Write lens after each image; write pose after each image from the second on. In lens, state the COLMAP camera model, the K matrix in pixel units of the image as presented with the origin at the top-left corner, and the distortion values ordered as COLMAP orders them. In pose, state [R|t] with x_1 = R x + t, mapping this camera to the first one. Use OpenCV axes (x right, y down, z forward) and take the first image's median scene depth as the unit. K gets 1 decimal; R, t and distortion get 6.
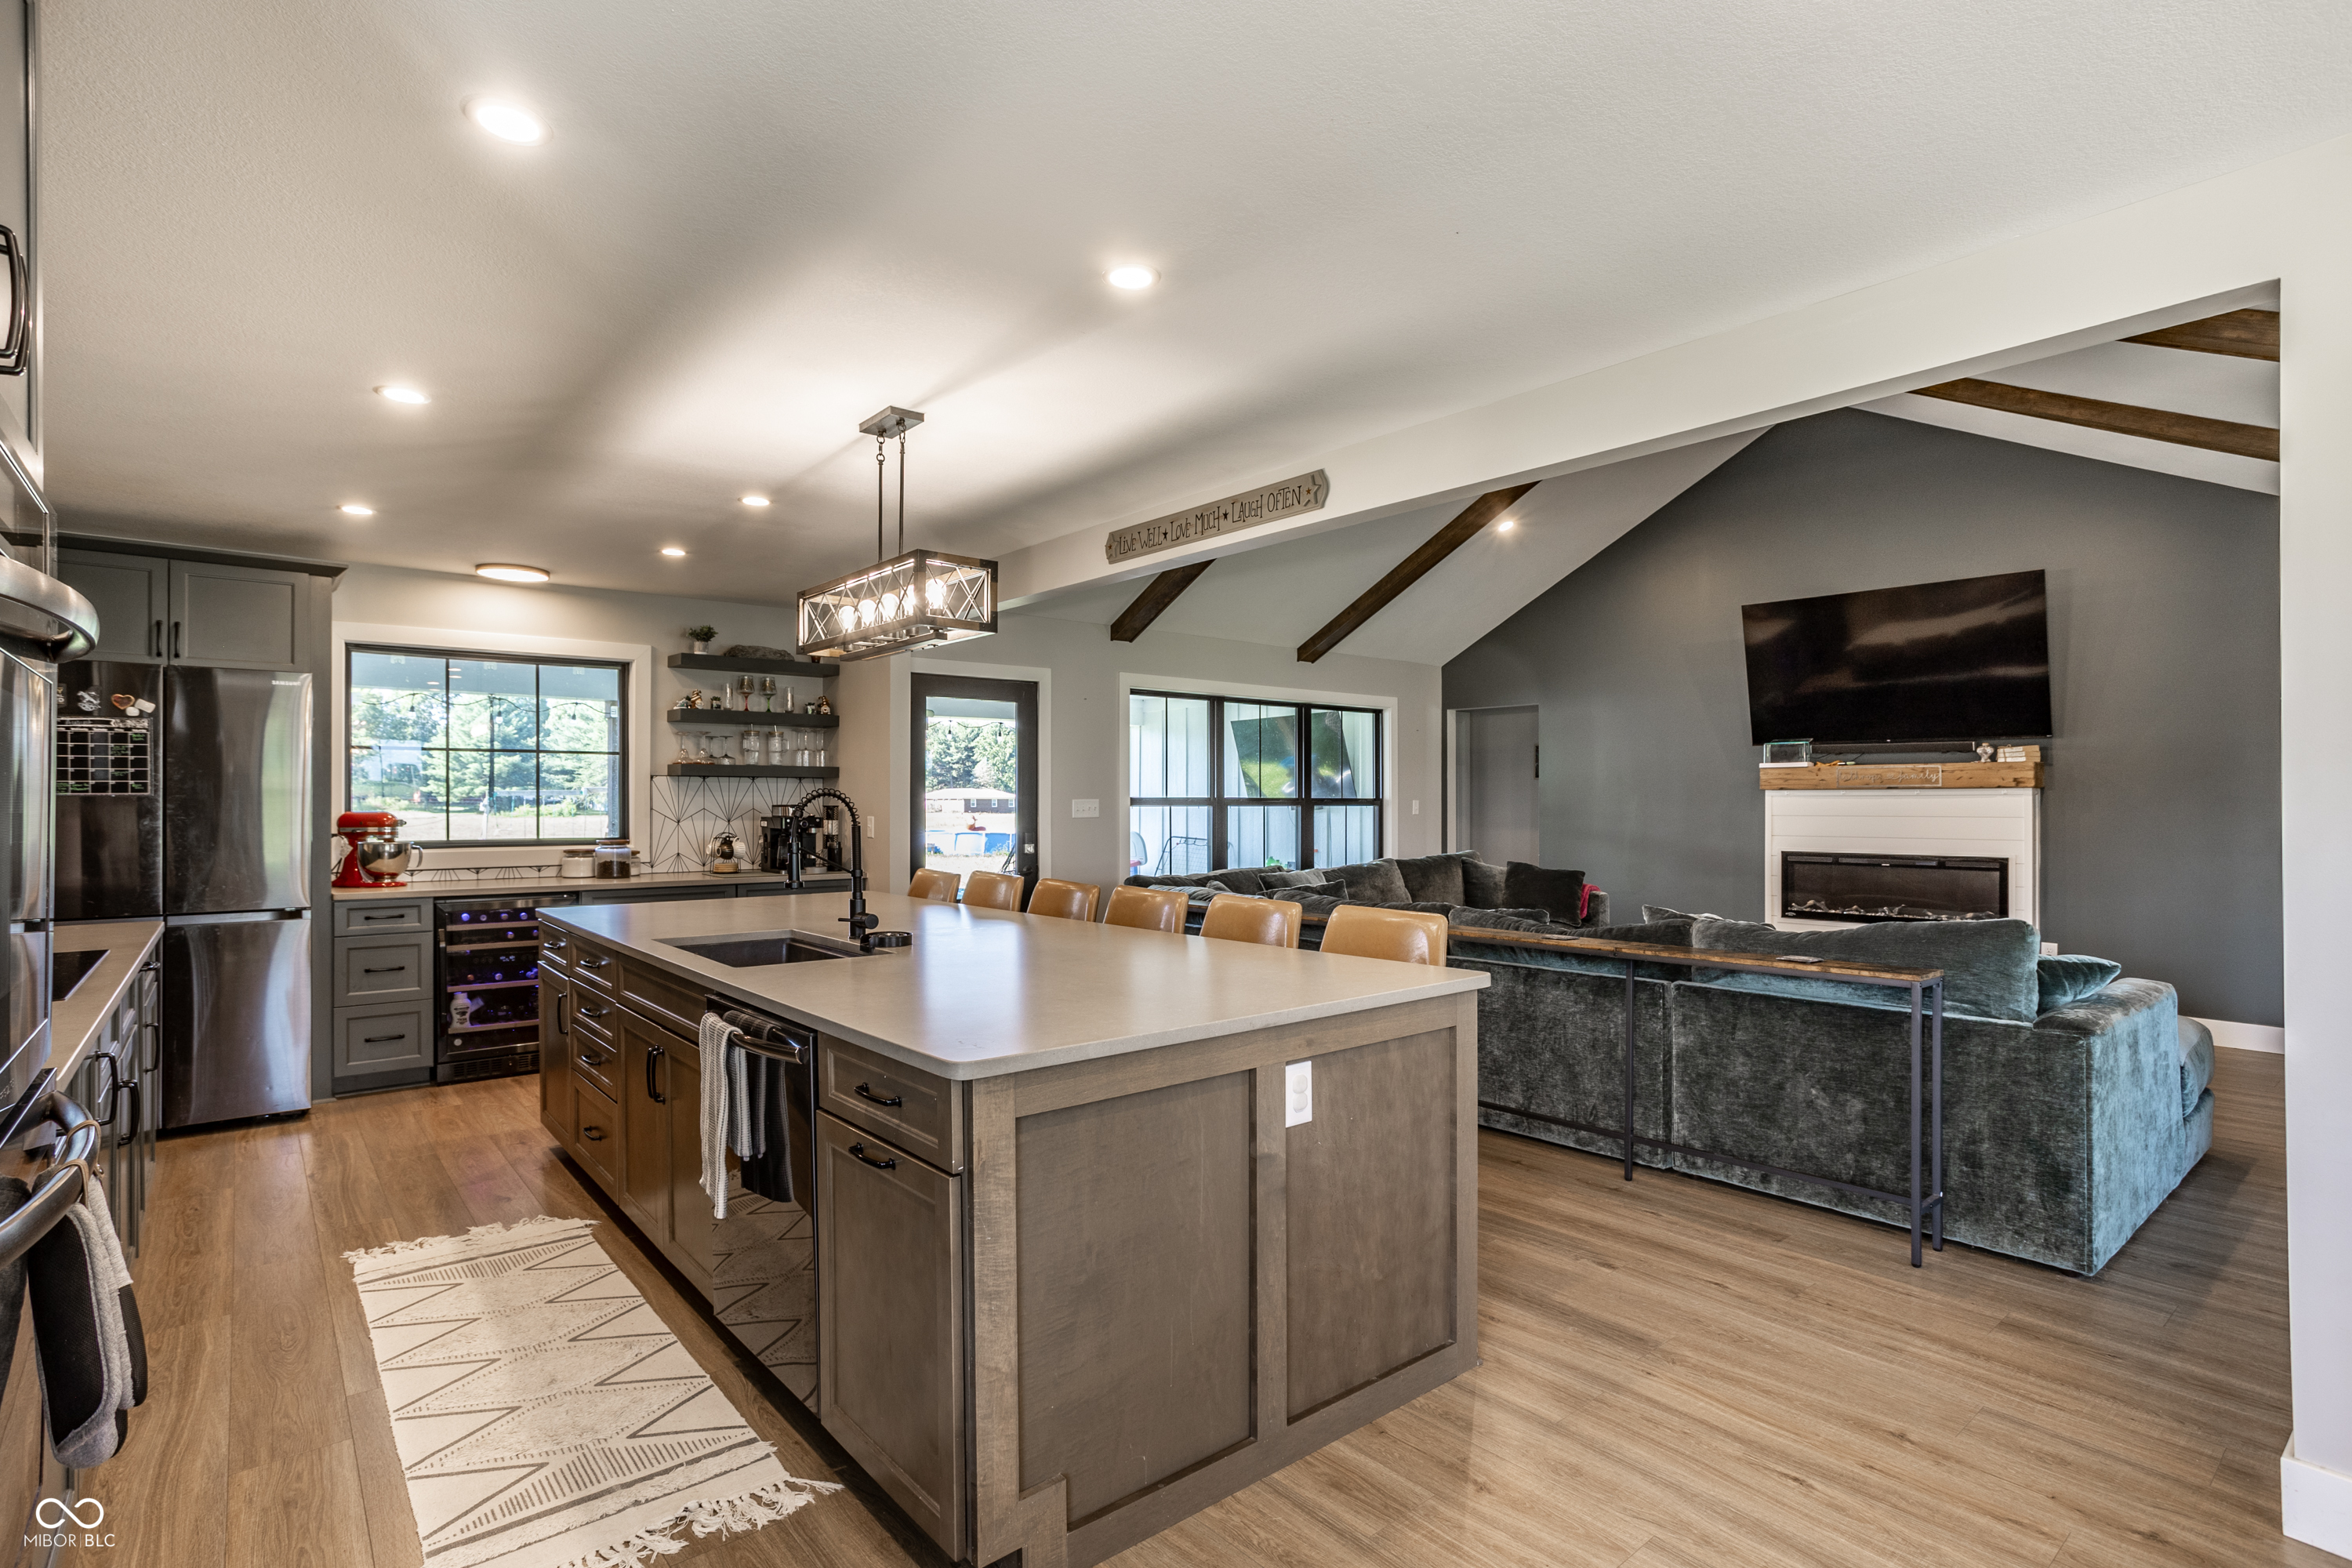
lens RADIAL K [[1151.3, 0, 1150.9], [0, 1151.3, 797.8], [0, 0, 1]] dist [-0.054565, 0.036857]
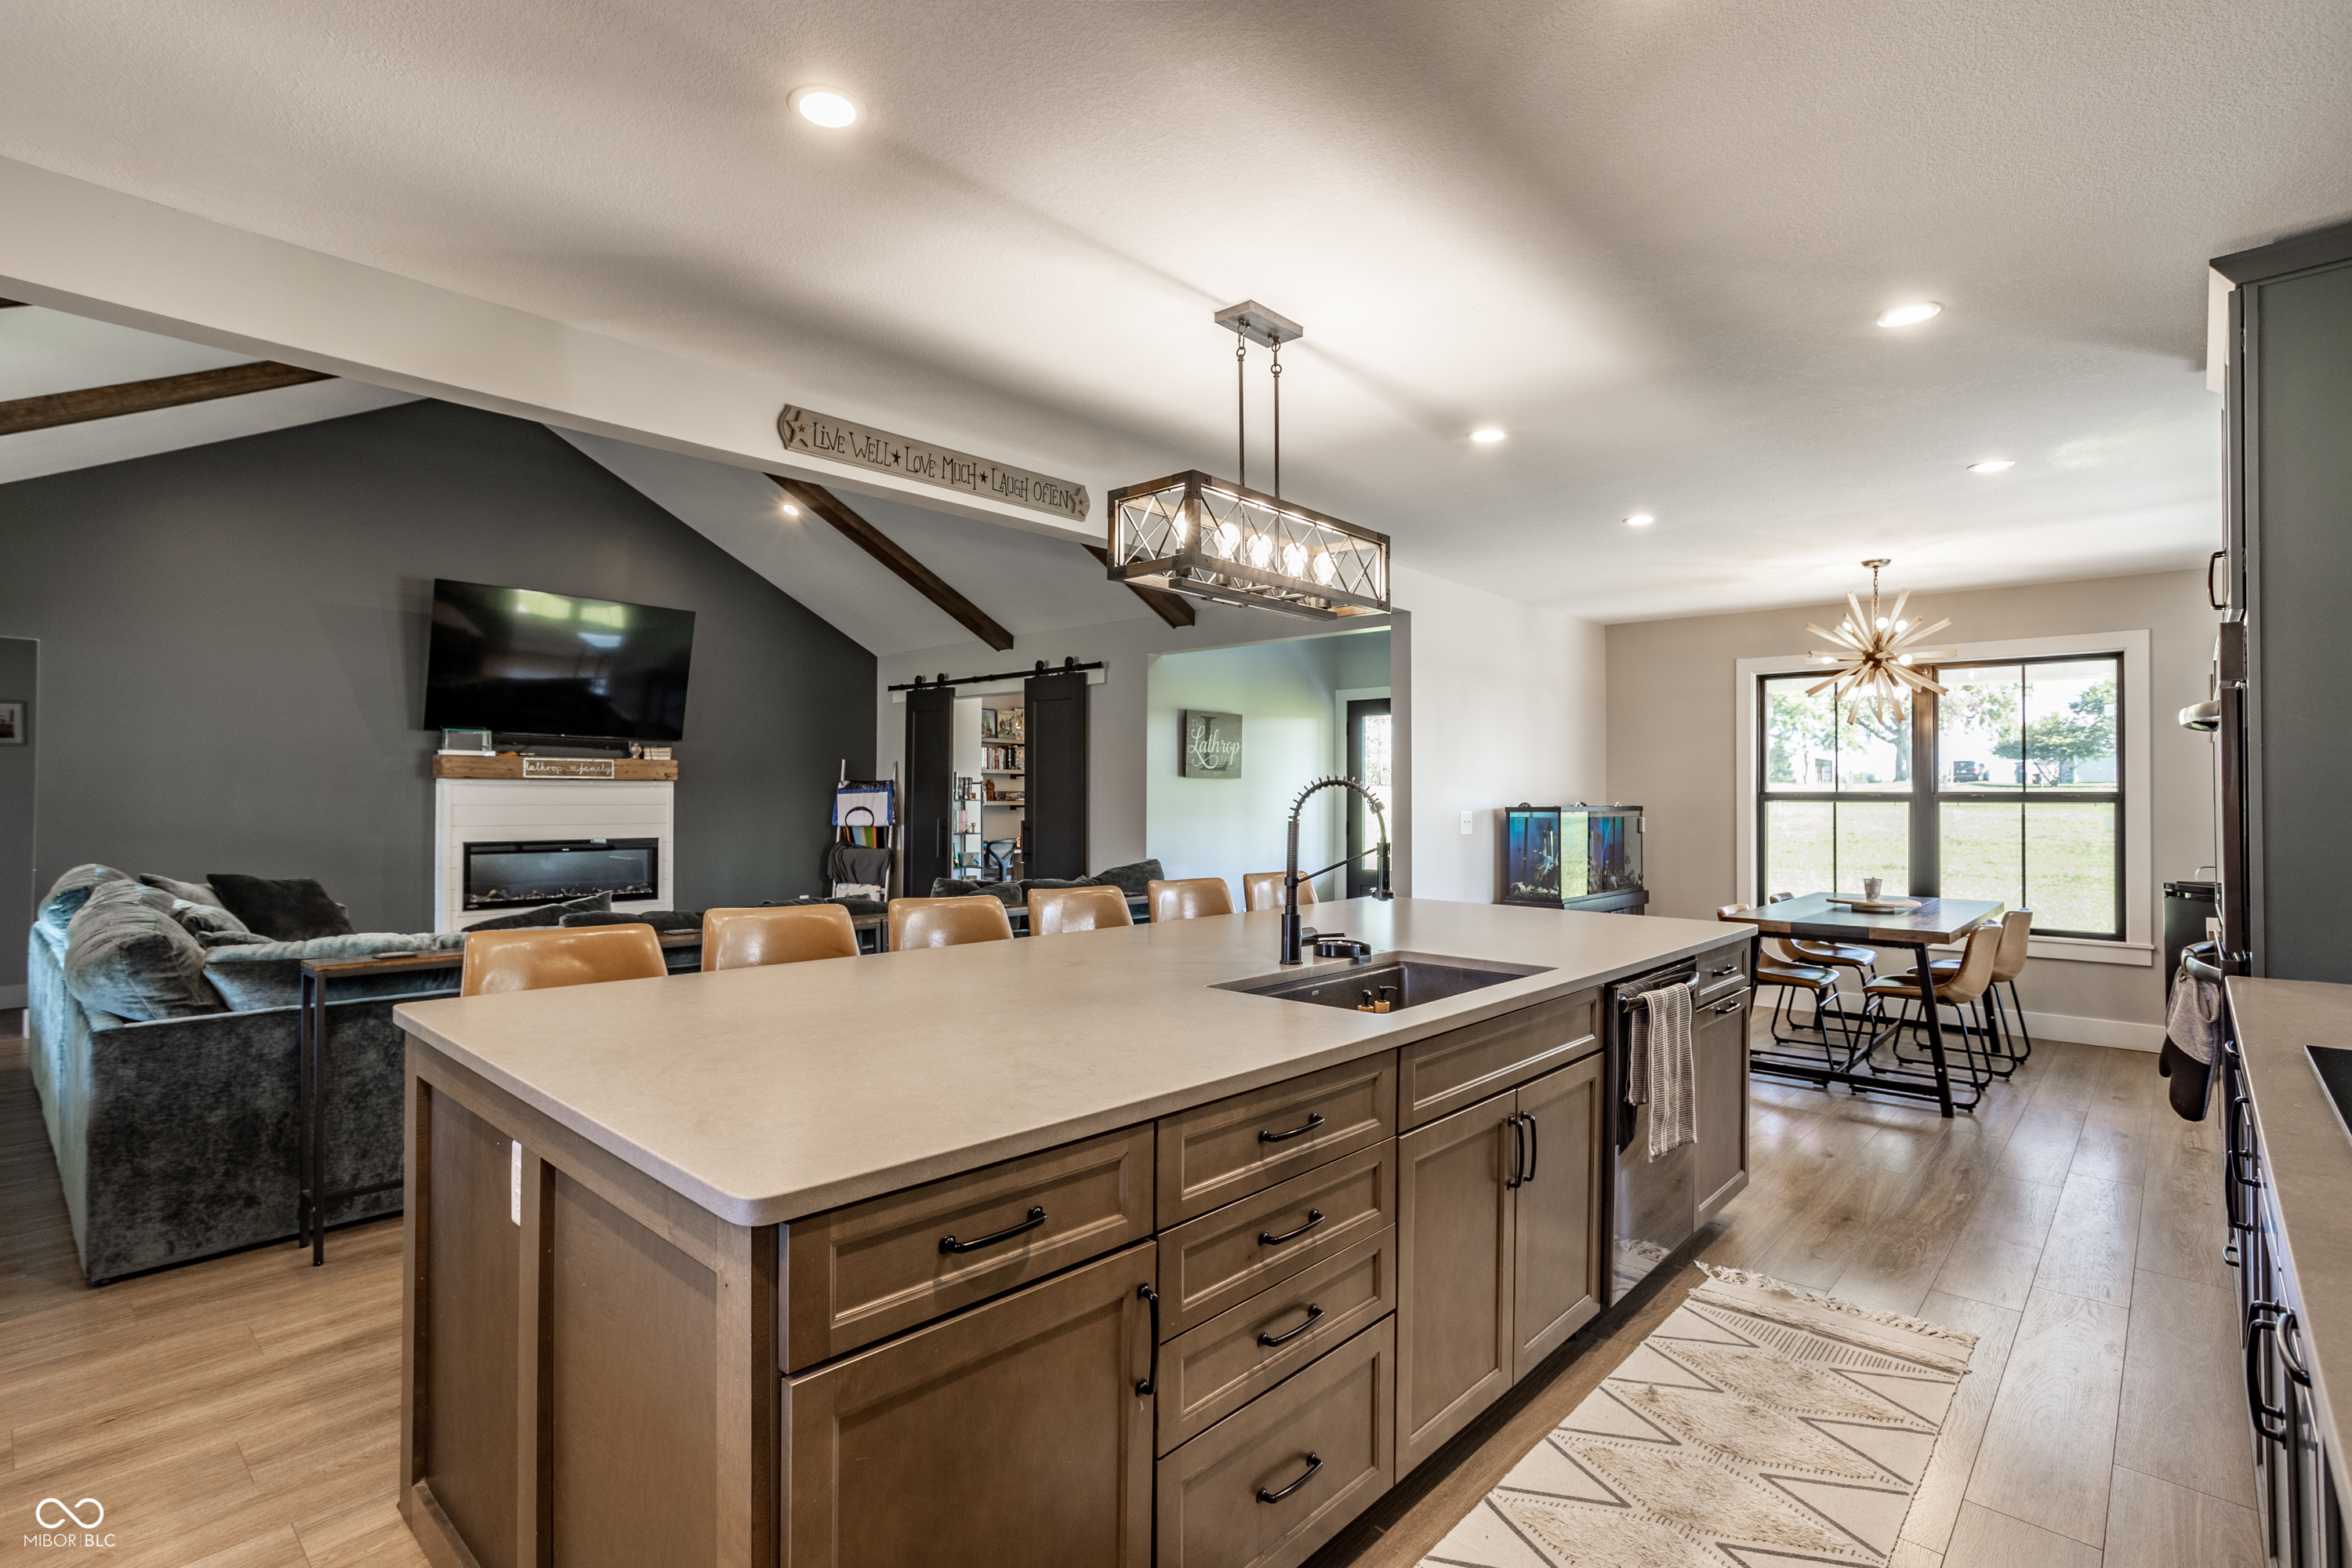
lens RADIAL K [[1126.4, 0, 1166.0], [0, 1126.4, 778.9], [0, 0, 1]] dist [-0.058802, 0.036564]
pose [[-0.141805, 0.015039, 0.989780, -0.654776], [-0.008256, 0.999832, -0.016374, 0.005347], [-0.989860, -0.010493, -0.141657, 0.770943]]
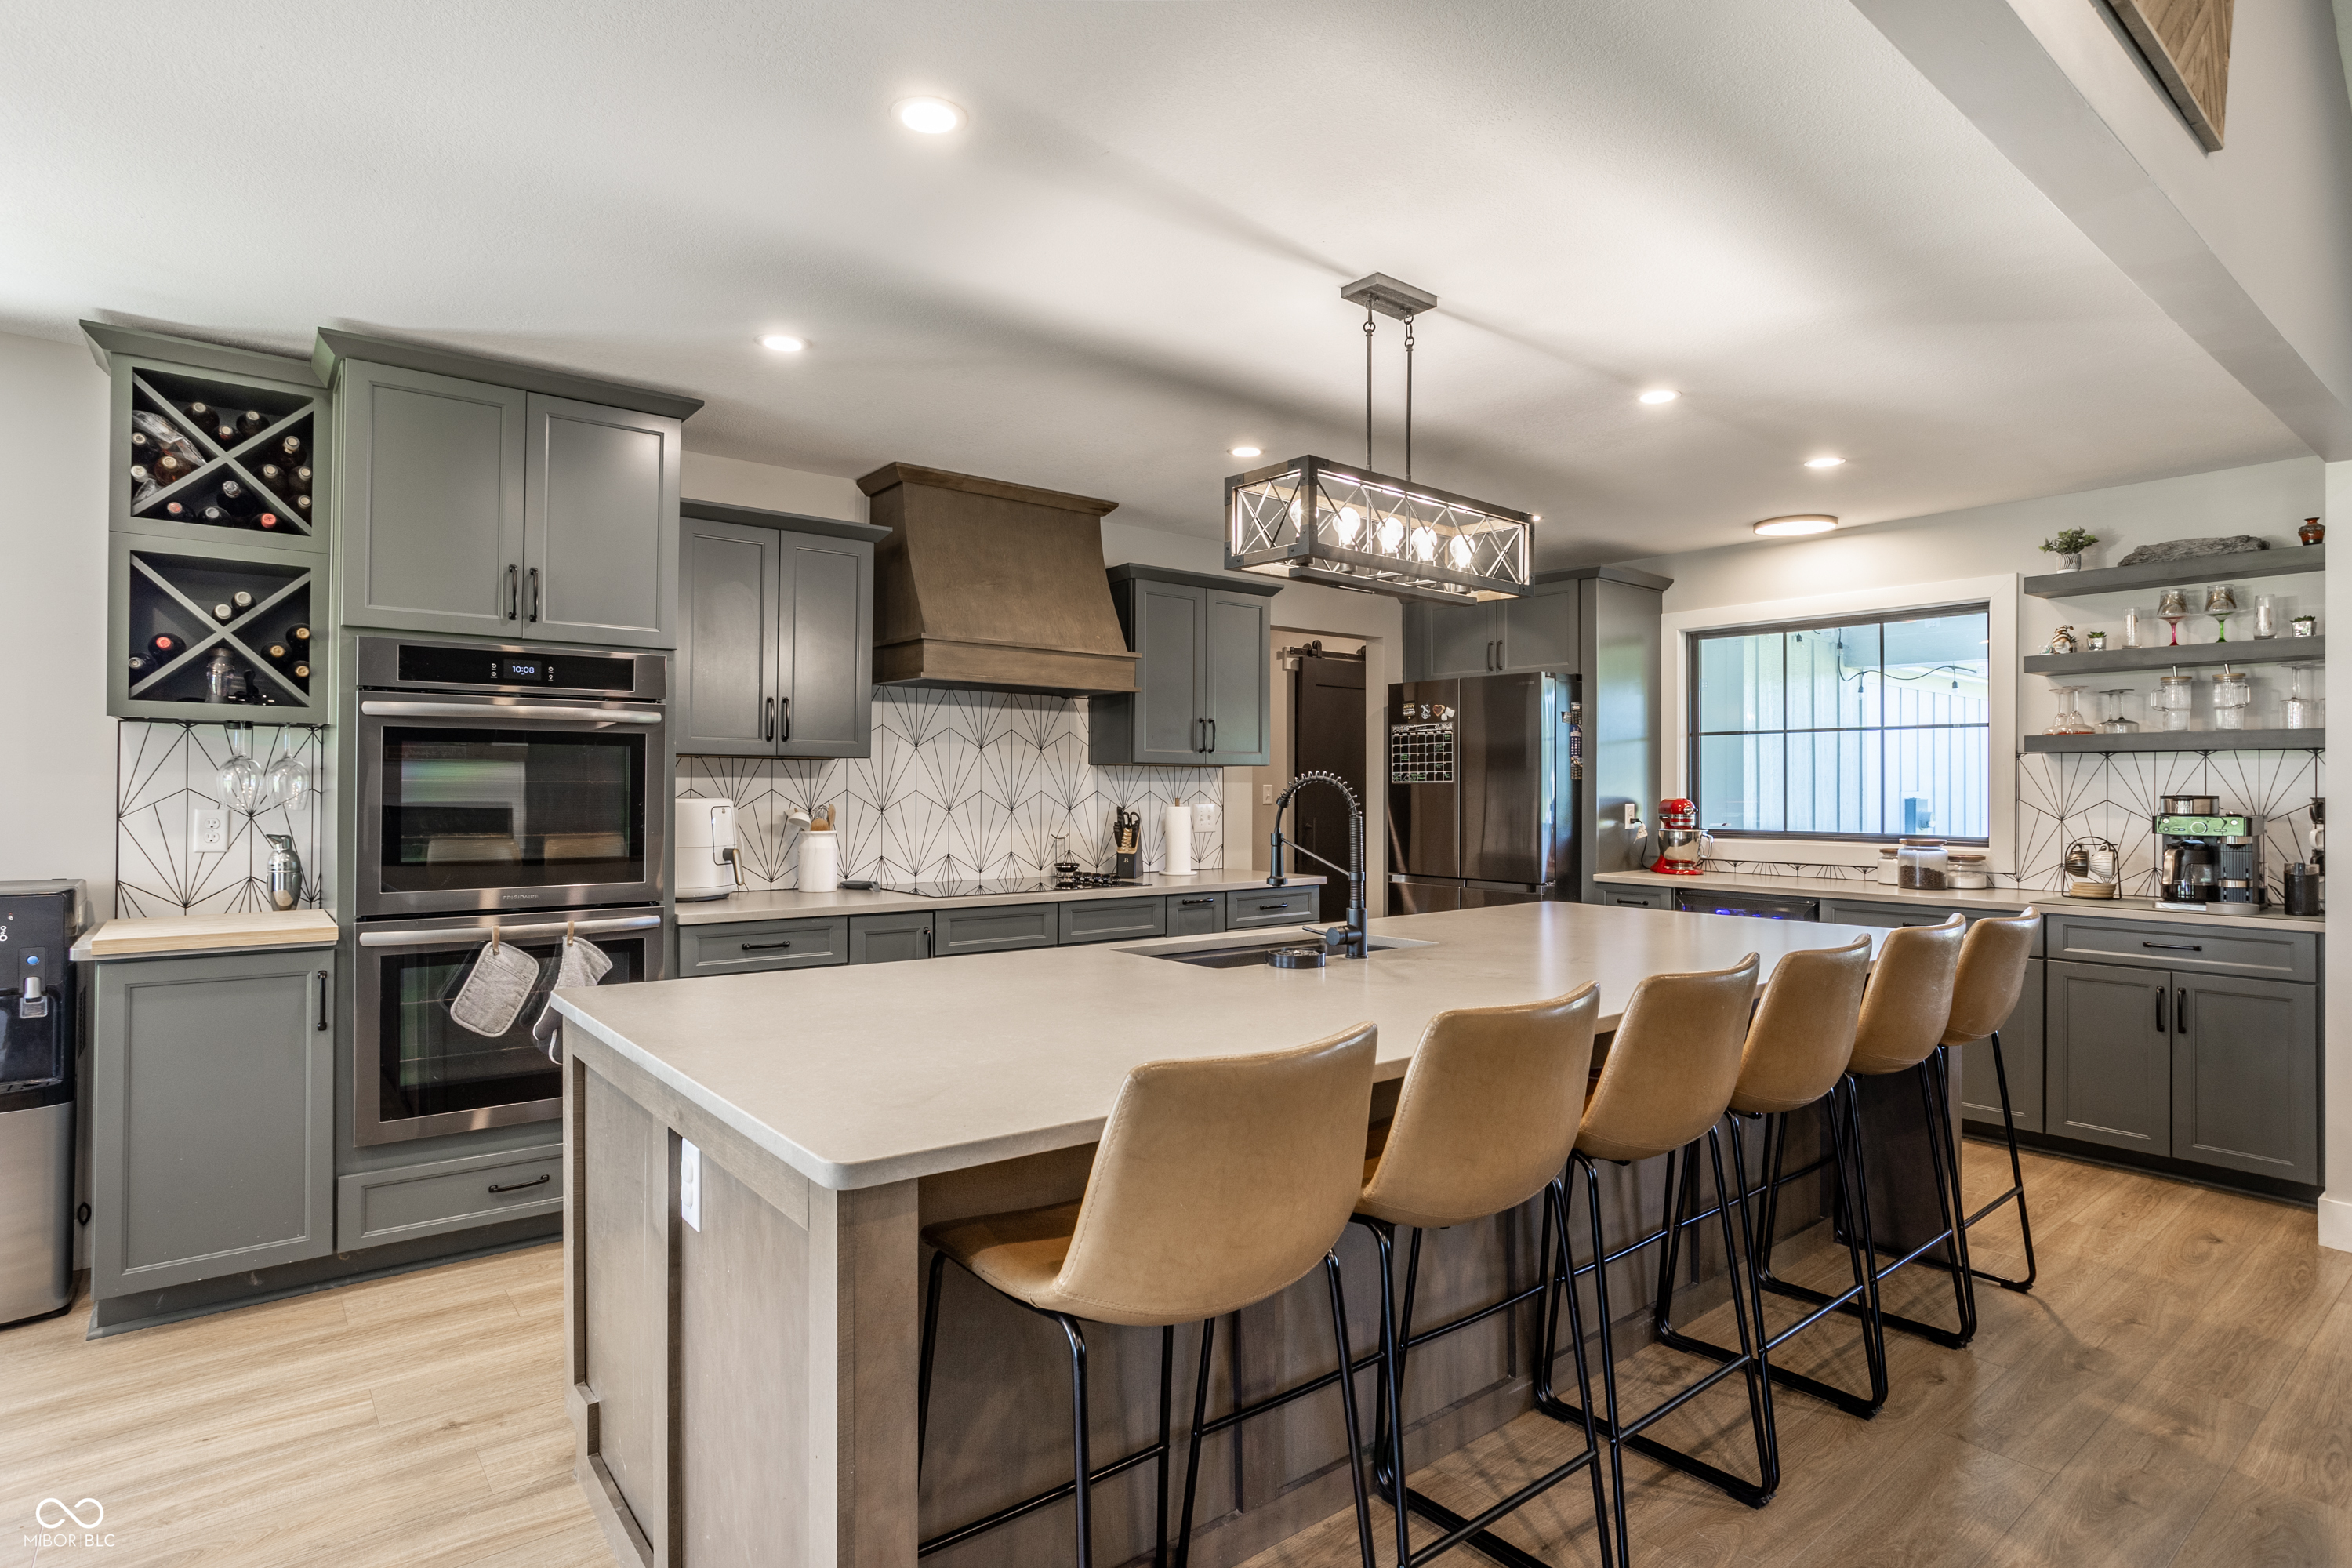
lens RADIAL K [[1221.1, 0, 1177.1], [0, 1221.1, 780.1], [0, 0, 1]] dist [-0.054165, 0.033892]
pose [[-0.005682, -0.005397, -0.999969, 0.389259], [0.000113, 0.999985, -0.005397, 0.001771], [0.999984, -0.000144, -0.005682, 0.567989]]
